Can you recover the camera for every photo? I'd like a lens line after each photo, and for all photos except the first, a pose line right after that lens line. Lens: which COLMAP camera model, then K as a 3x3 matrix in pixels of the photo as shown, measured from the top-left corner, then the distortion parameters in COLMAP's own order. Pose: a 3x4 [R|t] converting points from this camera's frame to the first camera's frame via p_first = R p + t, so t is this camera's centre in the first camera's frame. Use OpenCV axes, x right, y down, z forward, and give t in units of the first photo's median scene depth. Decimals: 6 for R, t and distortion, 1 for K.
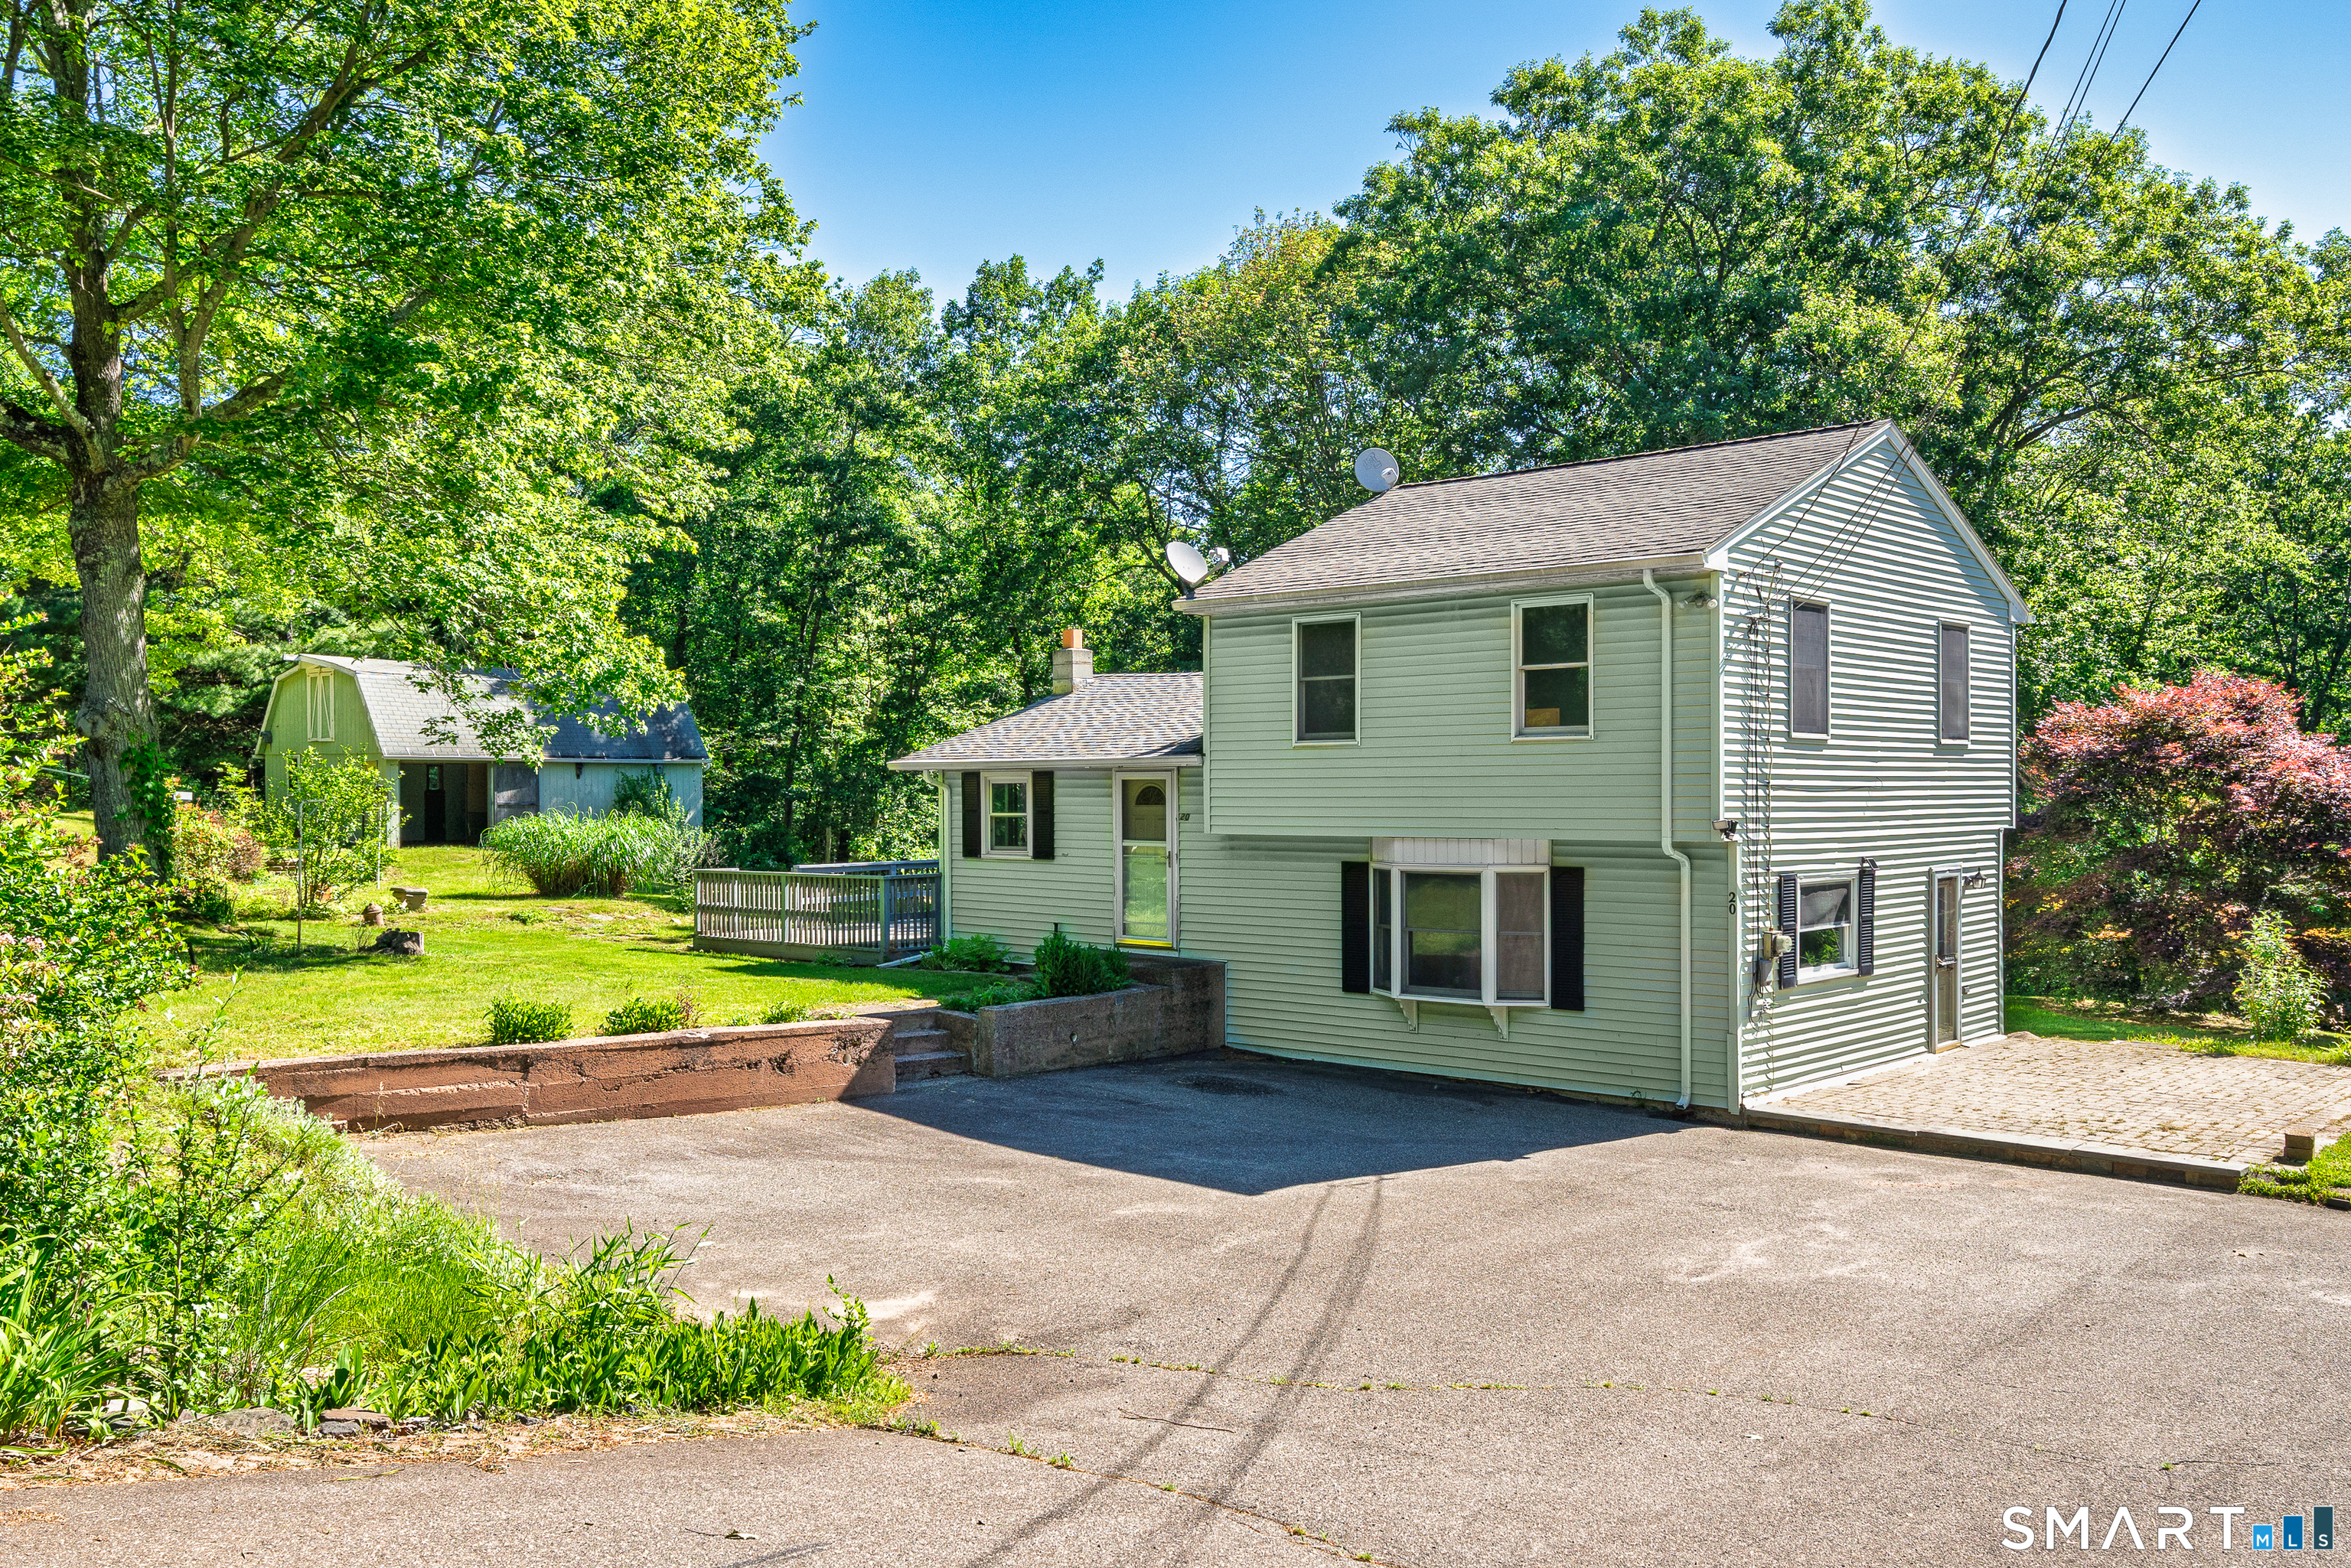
lens RADIAL K [[1891.4, 0, 1175.5], [0, 1891.4, 784.0], [0, 0, 1]] dist [0.003896, 0.008647]
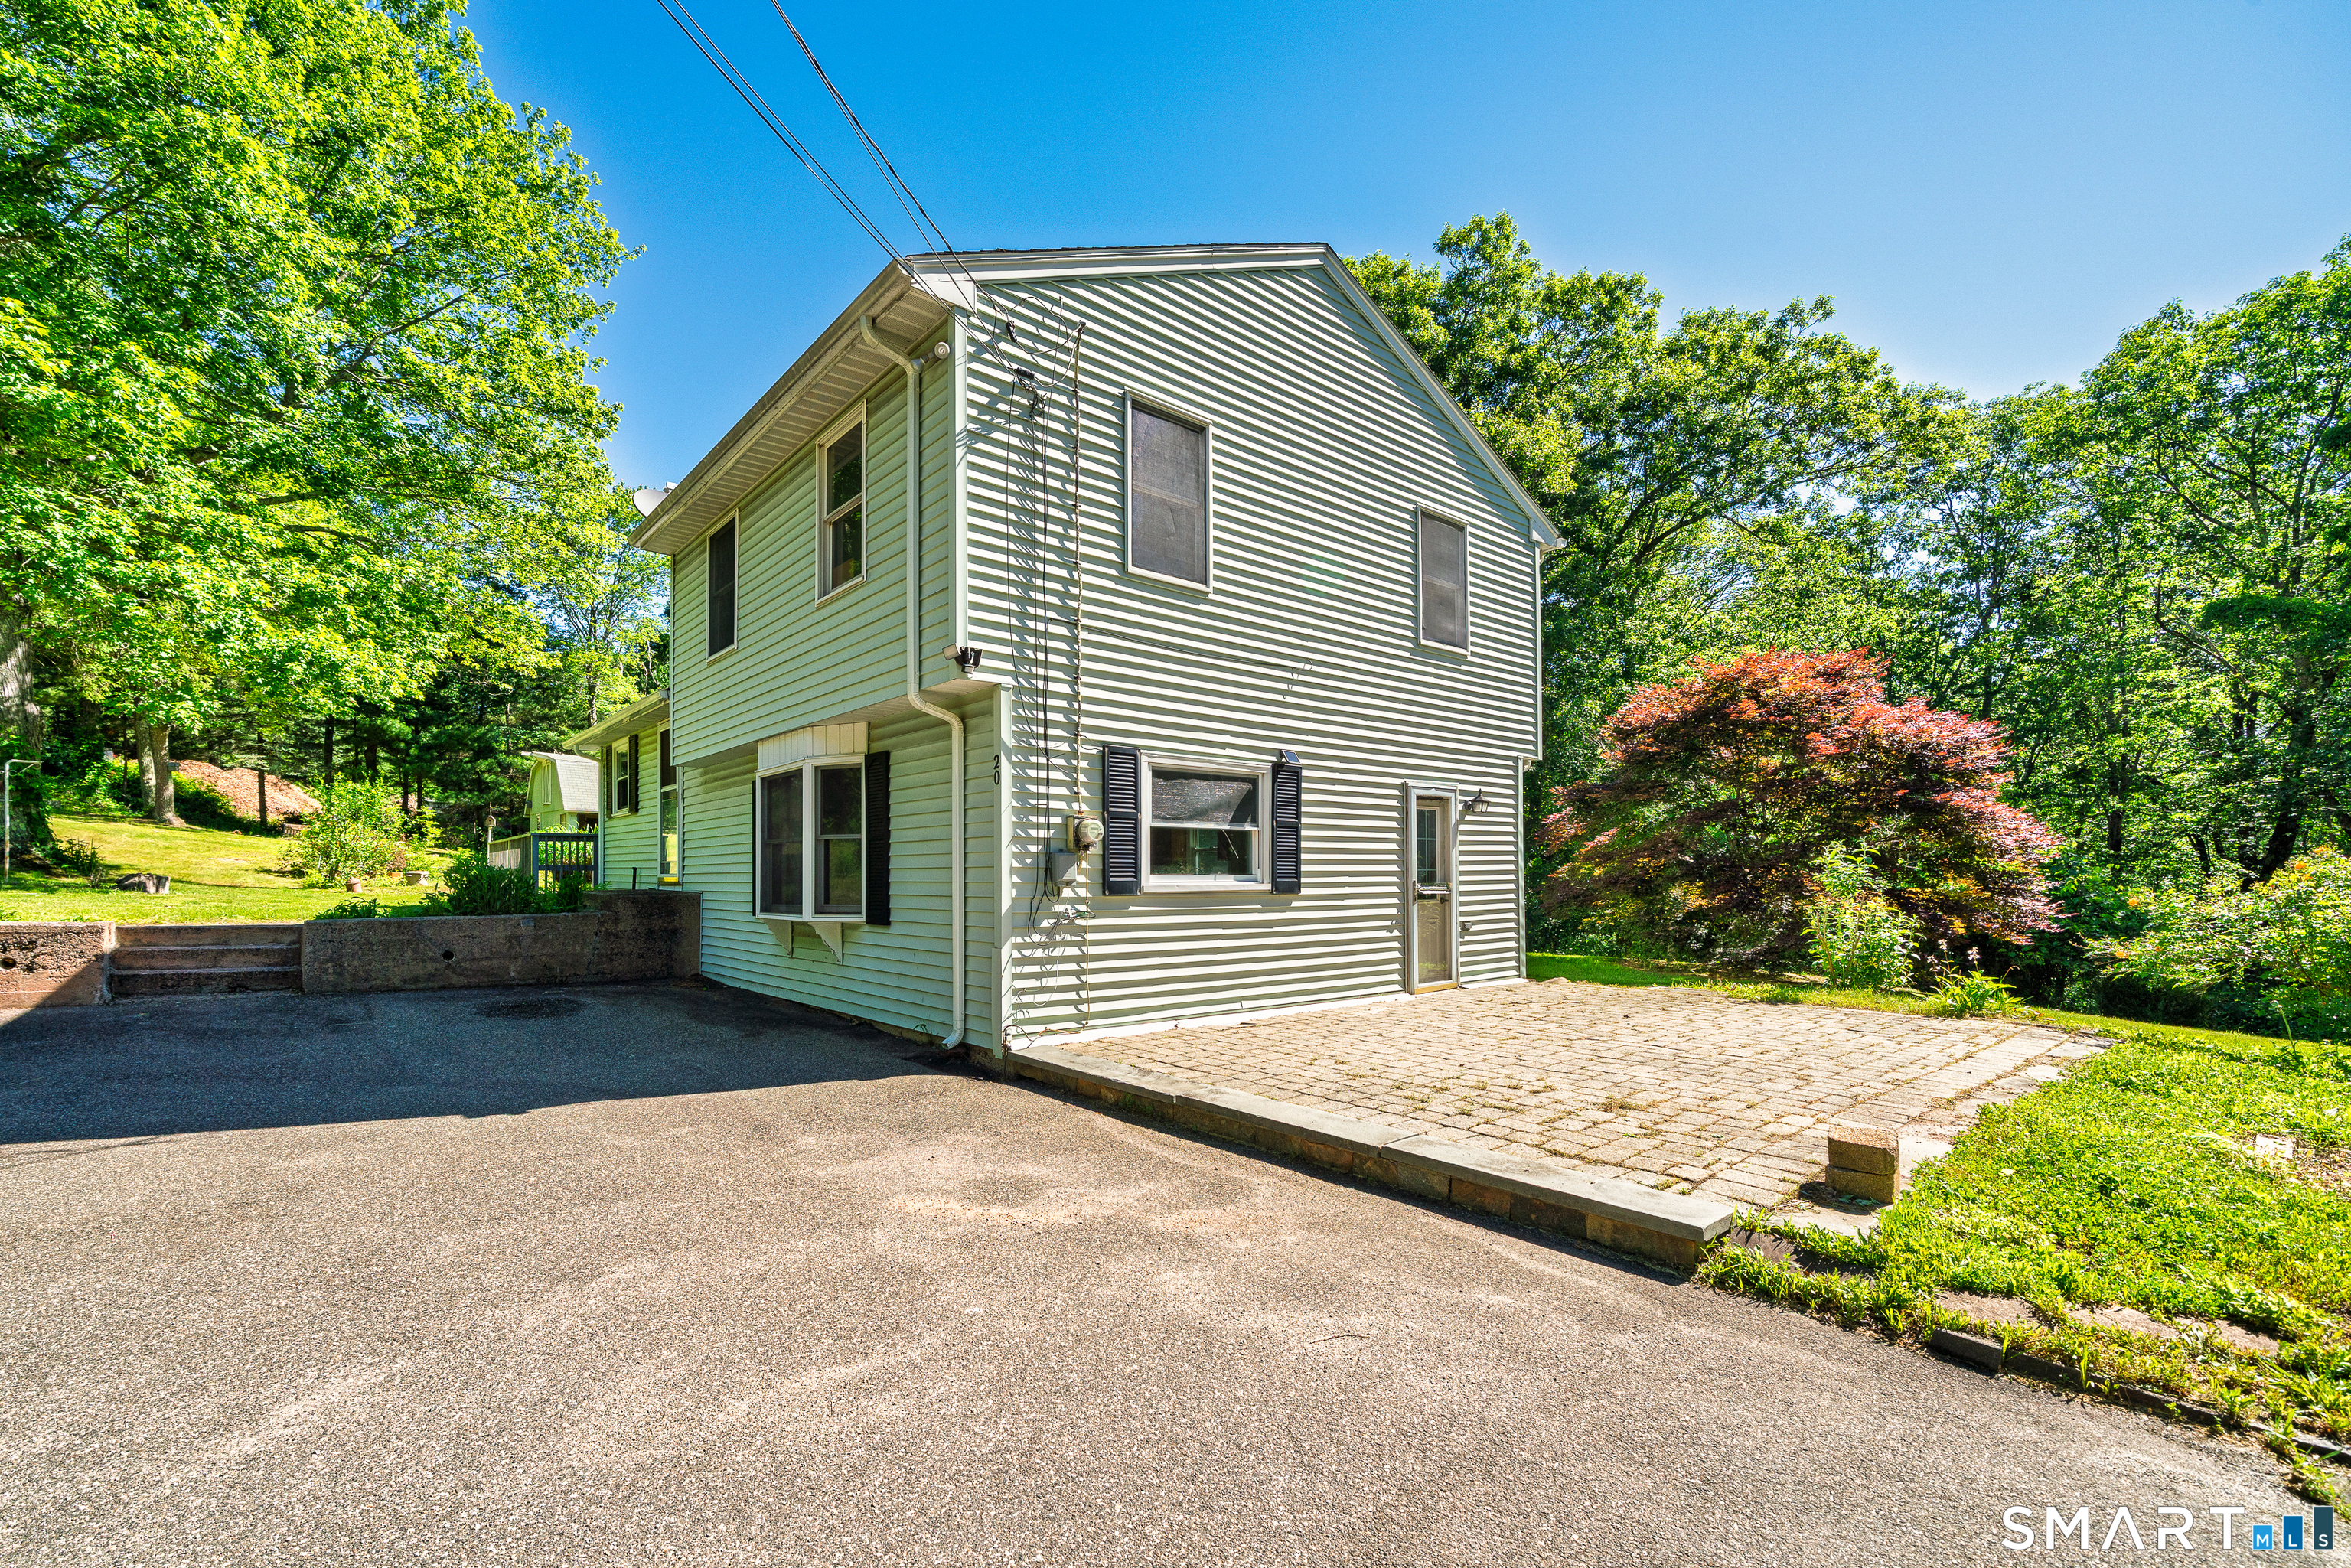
lens RADIAL K [[982.1, 0, 1040.0], [0, 982.1, 848.5], [0, 0, 1]] dist [-0.002222, -0.000144]
pose [[0.982675, -0.007541, -0.185184, 0.338303], [0.003812, 0.999783, -0.020483, 0.089972], [0.185298, 0.019423, 0.982490, 0.557778]]
